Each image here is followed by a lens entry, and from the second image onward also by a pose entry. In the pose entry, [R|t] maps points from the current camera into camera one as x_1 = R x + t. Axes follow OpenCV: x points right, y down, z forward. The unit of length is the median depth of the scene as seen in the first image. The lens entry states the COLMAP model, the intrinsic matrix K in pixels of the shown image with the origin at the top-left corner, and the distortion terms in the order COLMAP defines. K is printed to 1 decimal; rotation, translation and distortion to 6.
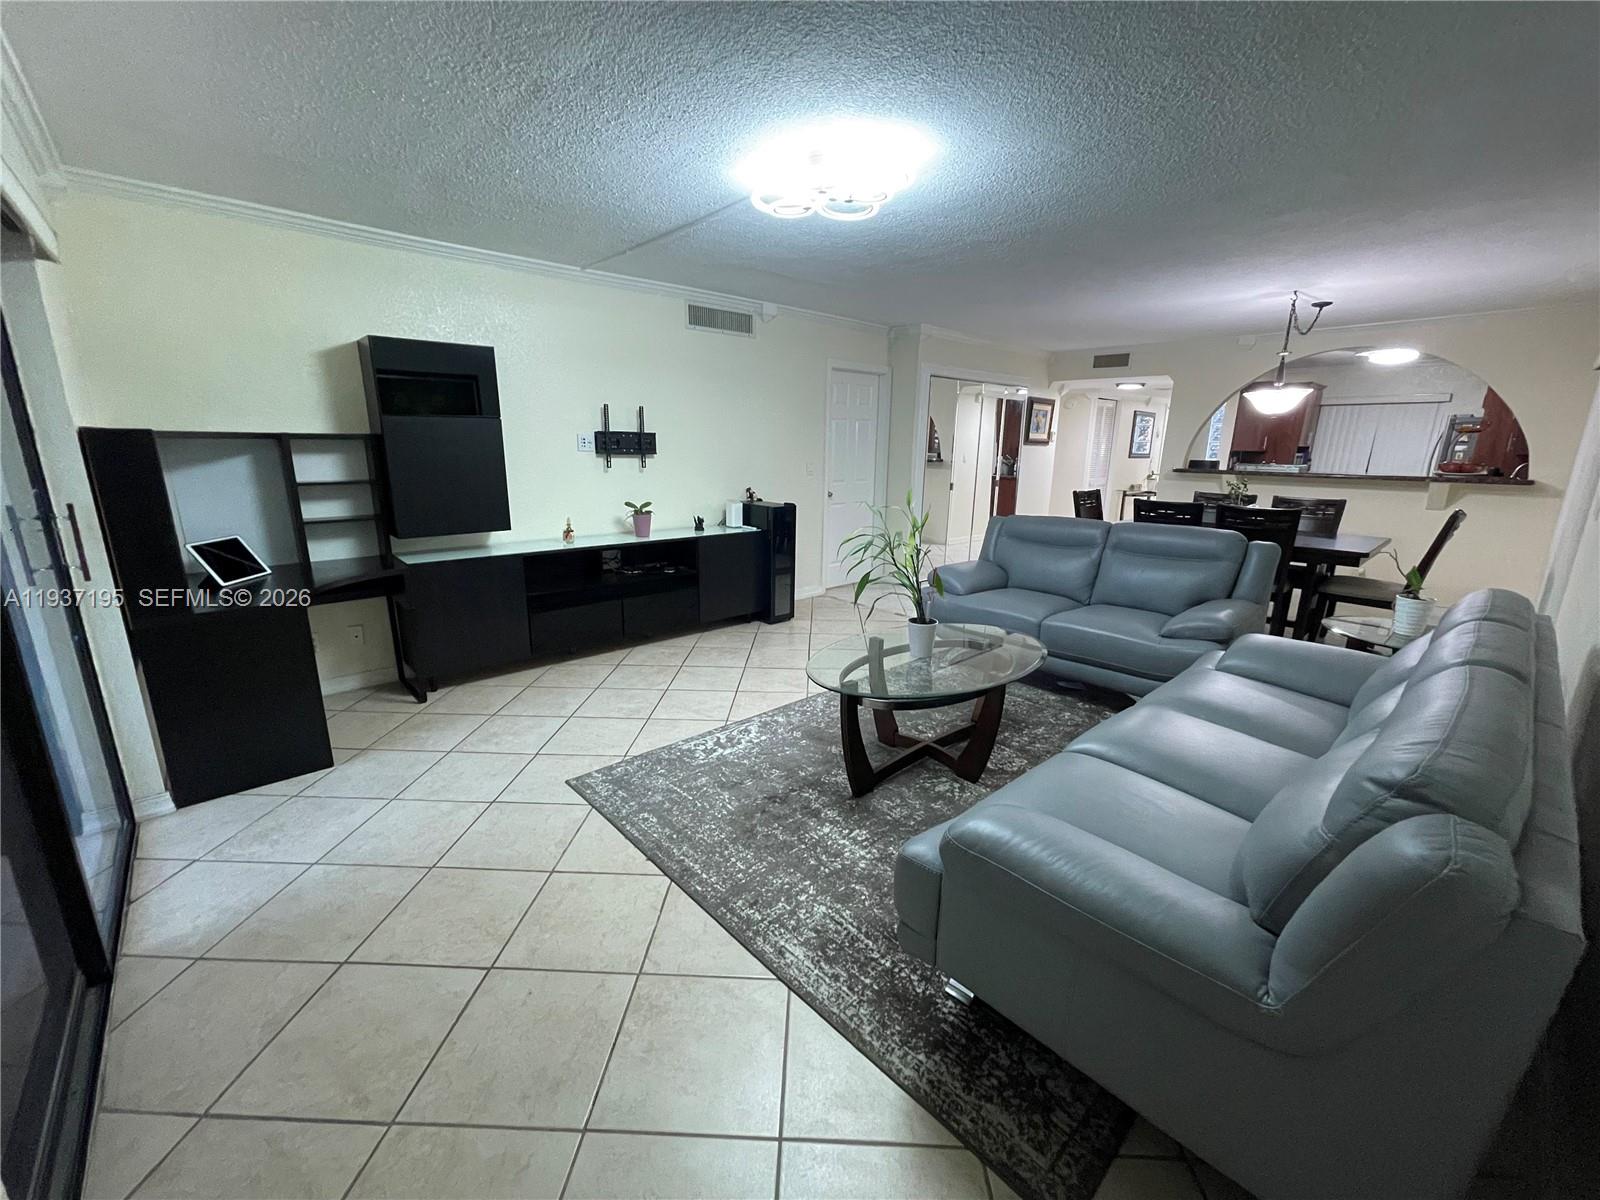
lens RADIAL K [[644.6, 0, 792.6], [0, 644.6, 601.7], [0, 0, 1]] dist [-0.002806, 0.003670]
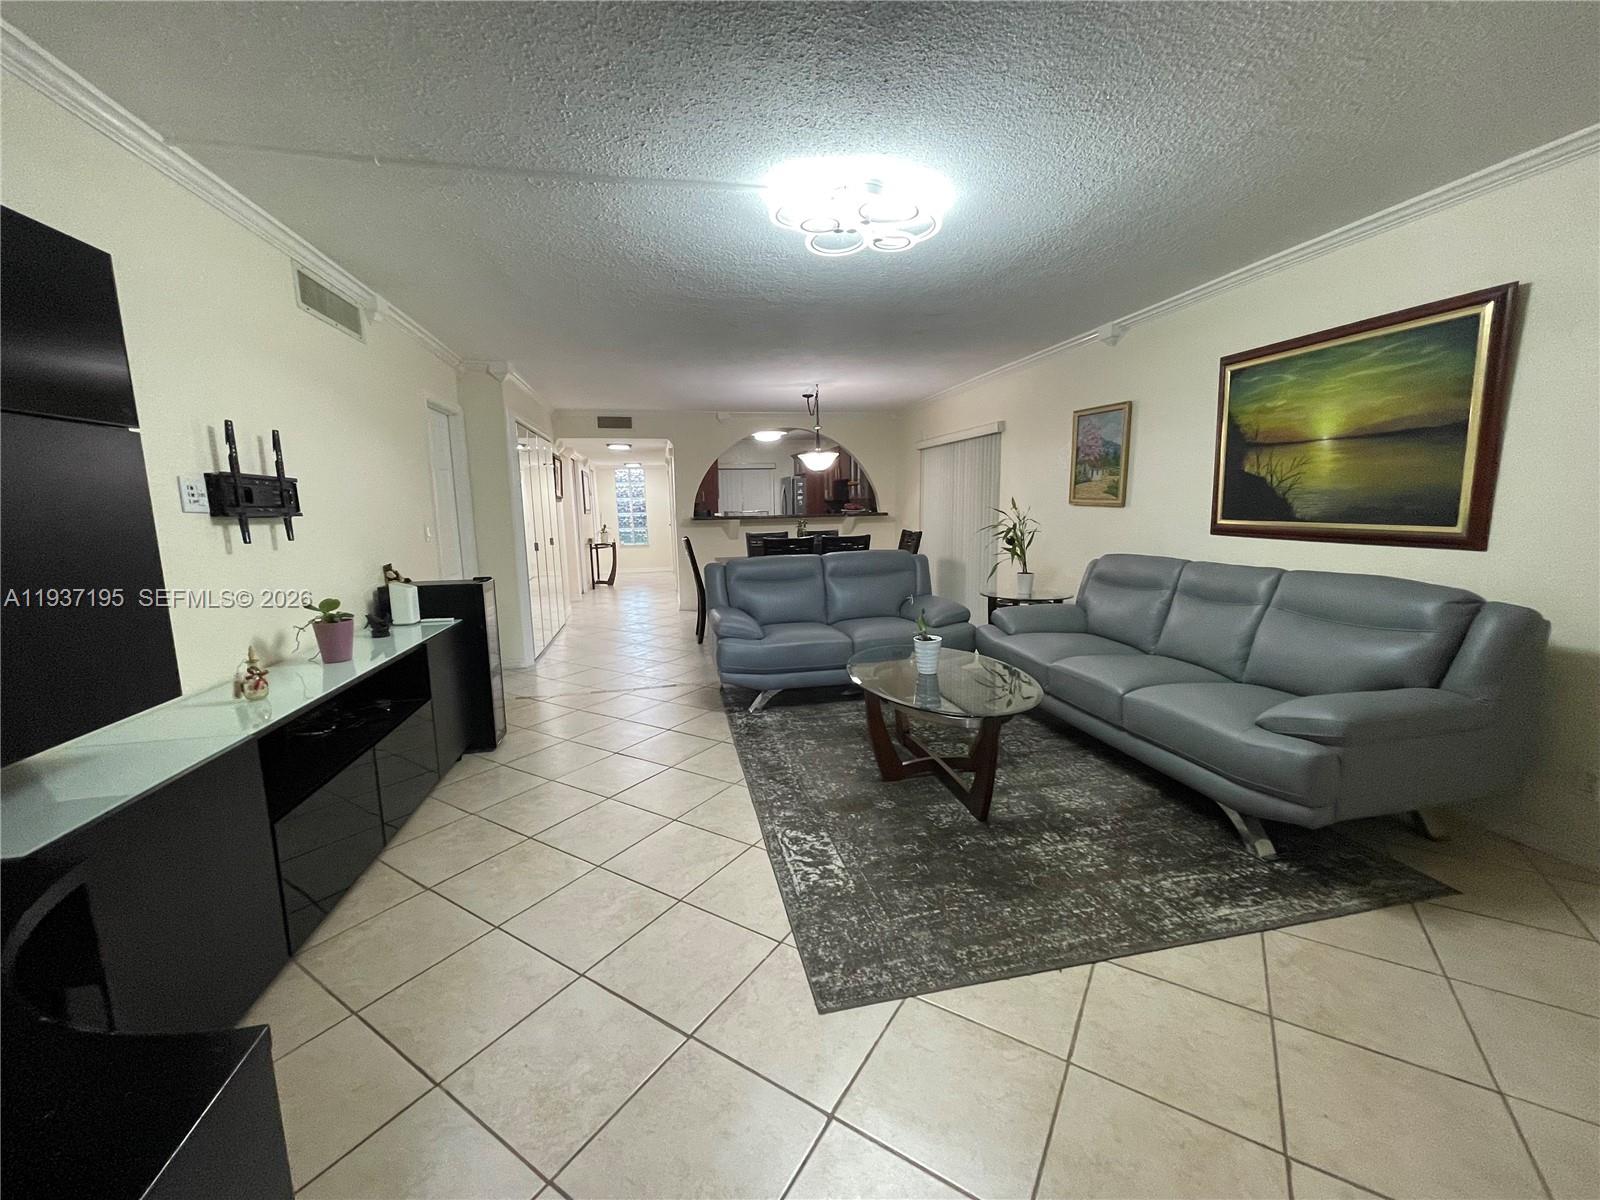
lens RADIAL K [[649.3, 0, 800.0], [0, 649.3, 600.0], [0, 0, 1]] dist [-0.011475, 0.007385]
pose [[0.504224, -0.148058, 0.850786, -0.814052], [0.234515, 0.971646, 0.030103, -0.124891], [-0.831120, 0.184344, 0.524649, 0.608018]]
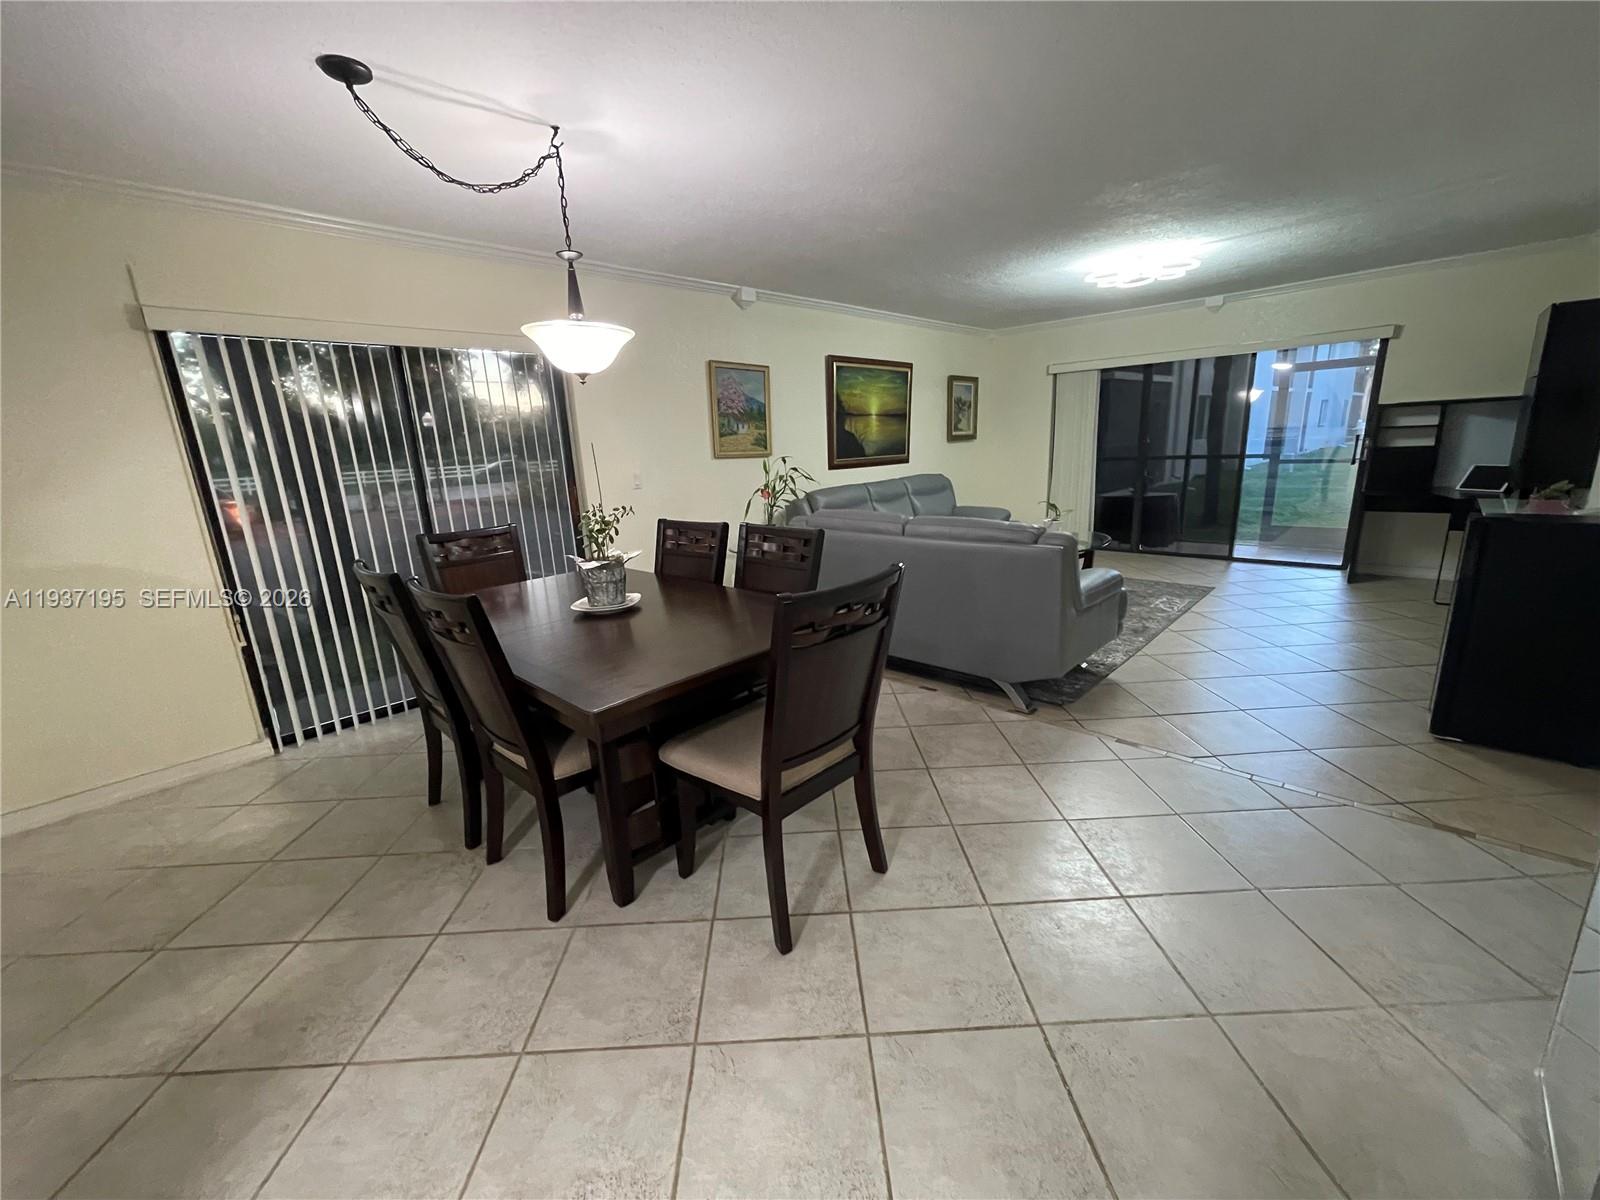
lens RADIAL K [[649.3, 0, 800.0], [0, 649.3, 600.0], [0, 0, 1]] dist [-0.011475, 0.007385]
pose [[-0.997987, 0.046264, -0.043376, 1.001437], [0.020698, 0.884132, 0.466779, -0.633615], [0.059945, 0.464942, -0.883310, 2.651070]]
